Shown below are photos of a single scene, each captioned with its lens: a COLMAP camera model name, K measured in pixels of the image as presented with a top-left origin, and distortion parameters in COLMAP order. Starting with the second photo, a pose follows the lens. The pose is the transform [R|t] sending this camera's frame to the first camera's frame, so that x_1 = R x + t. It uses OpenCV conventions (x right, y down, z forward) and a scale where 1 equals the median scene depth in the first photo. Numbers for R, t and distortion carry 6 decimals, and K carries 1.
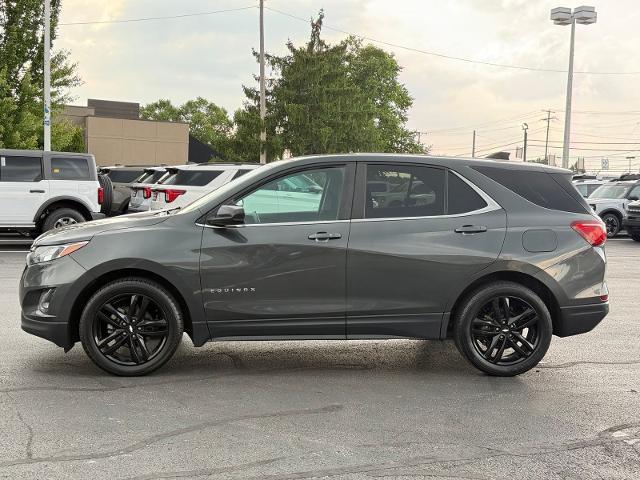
lens RADIAL K [[910.1, 0, 320.0], [0, 910.1, 240.0], [0, 0, 1]] dist [0.111171, -0.042172]
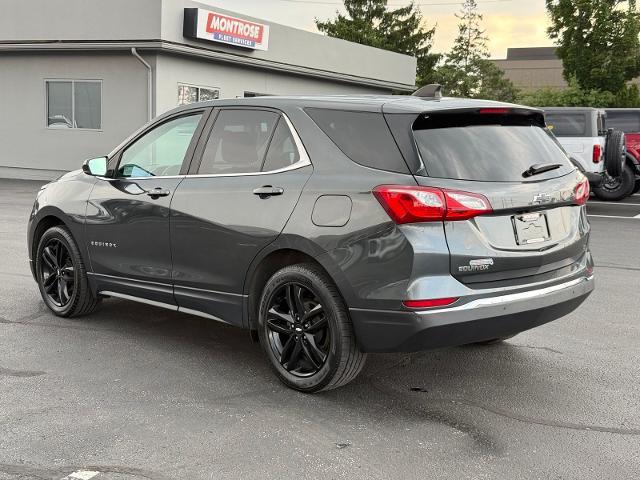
lens RADIAL K [[910.1, 0, 320.0], [0, 910.1, 240.0], [0, 0, 1]] dist [0.111171, -0.042172]
pose [[0.601066, 0.074308, -0.795737, 0.801298], [-0.042370, 0.997231, 0.061119, -0.019249], [0.798075, -0.003021, 0.602550, 0.574785]]
